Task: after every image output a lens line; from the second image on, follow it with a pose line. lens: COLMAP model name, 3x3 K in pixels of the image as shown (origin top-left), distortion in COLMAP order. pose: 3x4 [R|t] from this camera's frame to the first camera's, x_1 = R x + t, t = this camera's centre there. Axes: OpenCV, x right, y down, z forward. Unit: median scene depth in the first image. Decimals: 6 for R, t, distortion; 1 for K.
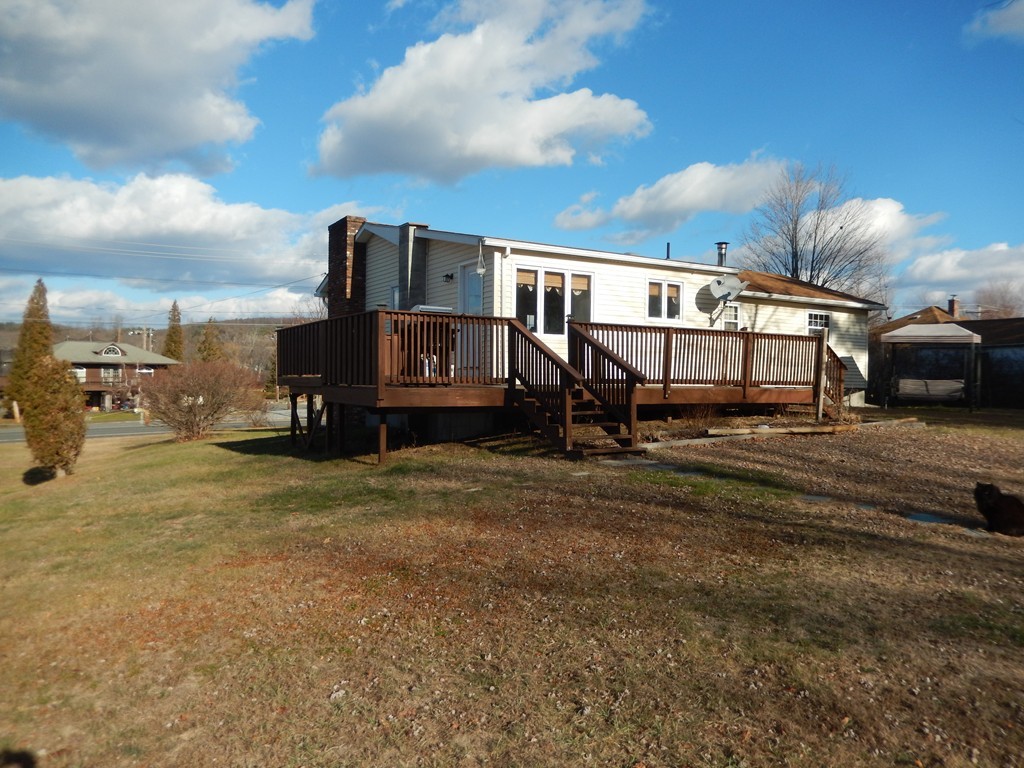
lens RADIAL K [[785.4, 0, 496.7], [0, 785.4, 382.4], [0, 0, 1]] dist [-0.001664, -0.005824]
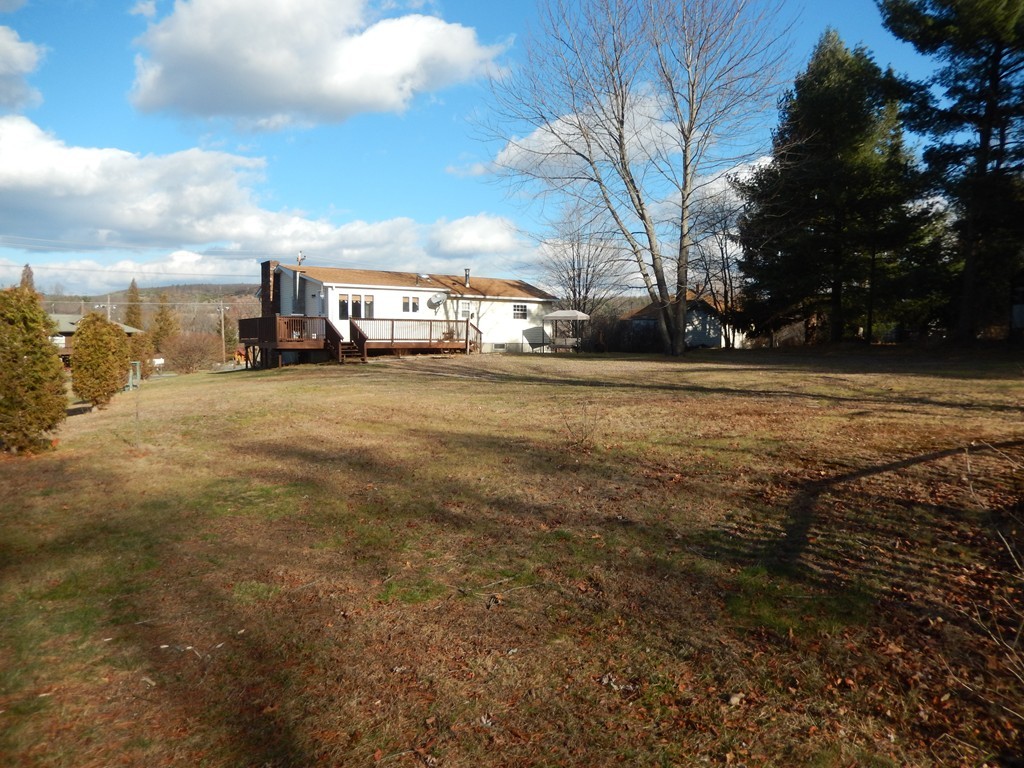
lens RADIAL K [[785.4, 0, 496.7], [0, 785.4, 382.4], [0, 0, 1]] dist [-0.001664, -0.005824]
pose [[0.997362, -0.013290, 0.071356, 0.295998], [0.009986, 0.998870, 0.046467, 0.018848], [-0.071893, -0.045632, 0.996368, -1.302609]]
